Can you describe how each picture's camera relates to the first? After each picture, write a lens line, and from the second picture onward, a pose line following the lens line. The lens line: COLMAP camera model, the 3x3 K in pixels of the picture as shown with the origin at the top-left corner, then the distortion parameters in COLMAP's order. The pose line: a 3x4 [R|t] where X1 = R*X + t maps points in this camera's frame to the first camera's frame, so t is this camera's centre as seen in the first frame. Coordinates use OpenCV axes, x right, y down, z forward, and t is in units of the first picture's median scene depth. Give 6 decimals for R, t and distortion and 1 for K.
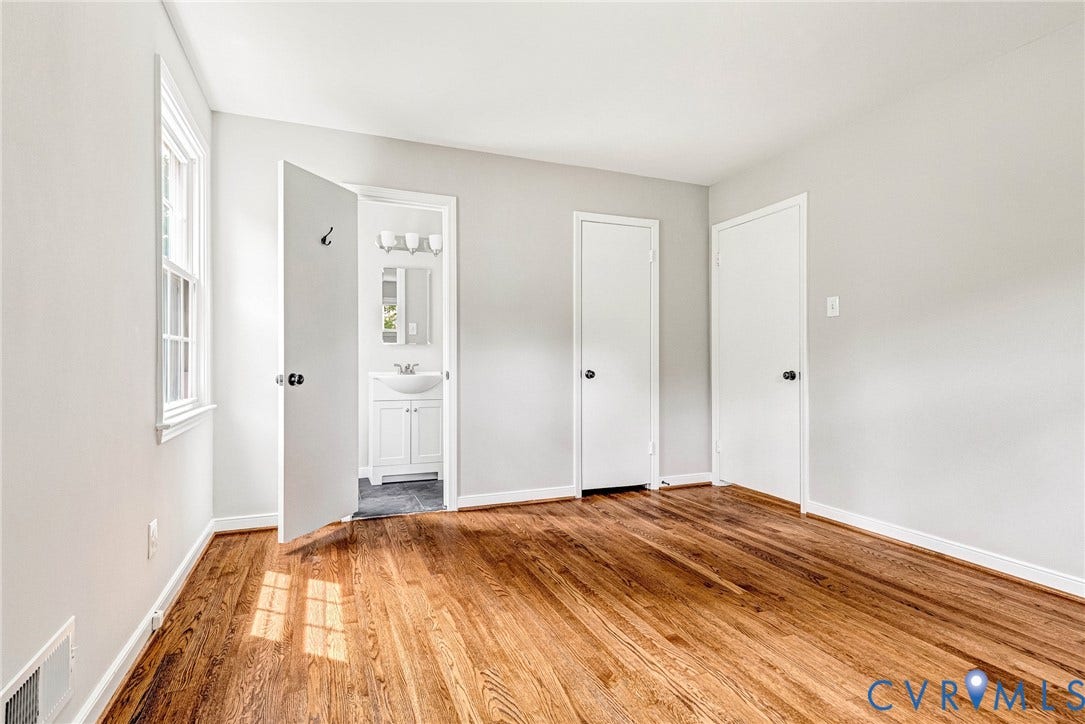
lens RADIAL K [[528.9, 0, 513.1], [0, 528.9, 357.8], [0, 0, 1]] dist [0.009489, -0.000425]
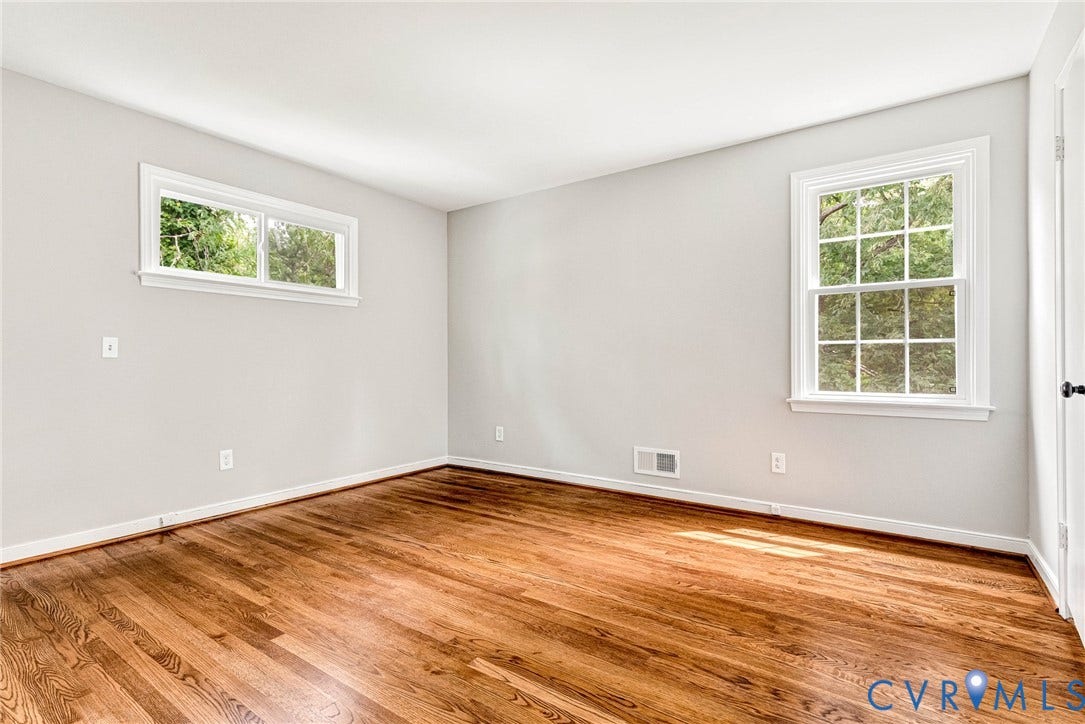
lens RADIAL K [[515.7, 0, 545.0], [0, 515.7, 361.6], [0, 0, 1]] dist [0.007841, -0.000802]
pose [[-0.819653, 0.001647, -0.572859, 0.660177], [0.002974, 0.999995, -0.001380, 0.008603], [0.572853, -0.002835, -0.819653, 1.424519]]
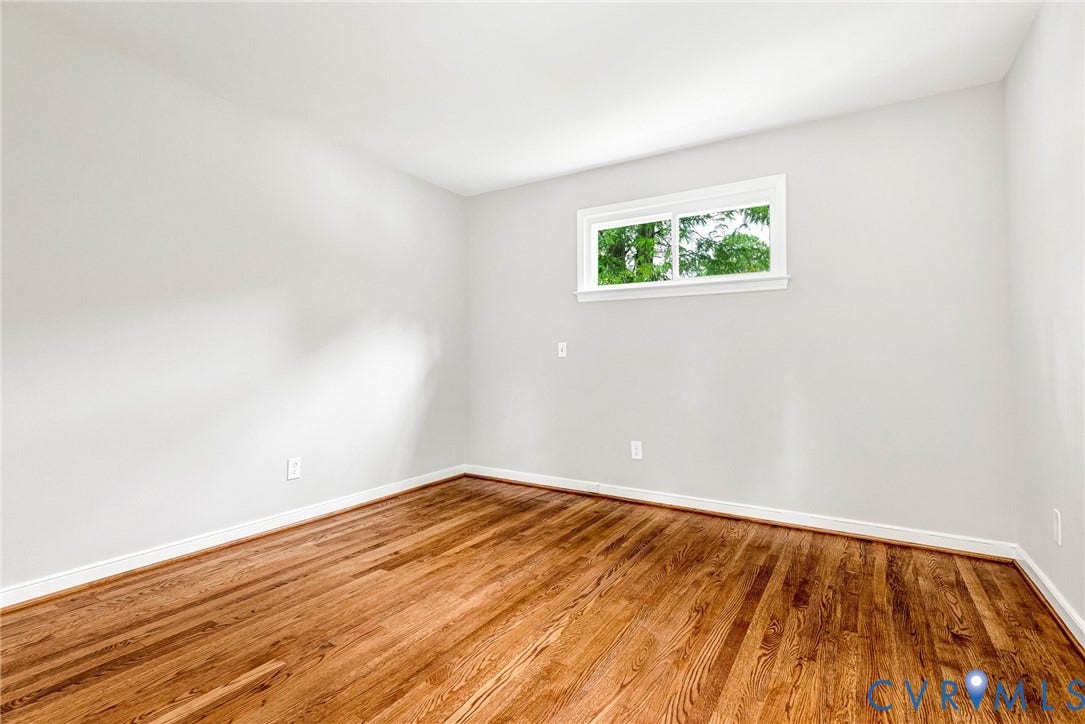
lens RADIAL K [[515.7, 0, 545.0], [0, 515.7, 361.6], [0, 0, 1]] dist [0.007841, -0.000802]
pose [[-0.613837, -0.004297, 0.789421, -0.338386], [-0.001431, 0.999990, 0.004331, 0.002449], [-0.789432, 0.001529, -0.613837, 0.984978]]
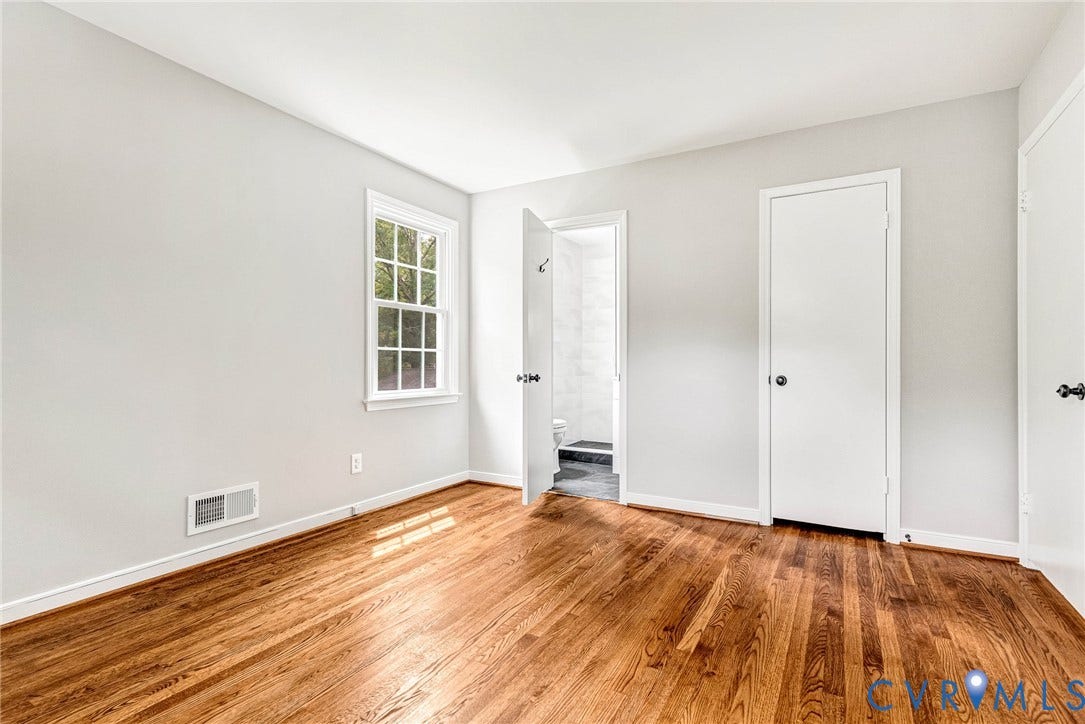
lens RADIAL K [[515.7, 0, 545.0], [0, 515.7, 361.6], [0, 0, 1]] dist [0.007841, -0.000802]
pose [[0.638943, -0.001818, -0.769252, 0.771488], [0.001926, 0.999998, -0.000764, 0.001704], [0.769252, -0.000994, 0.638945, 0.281756]]
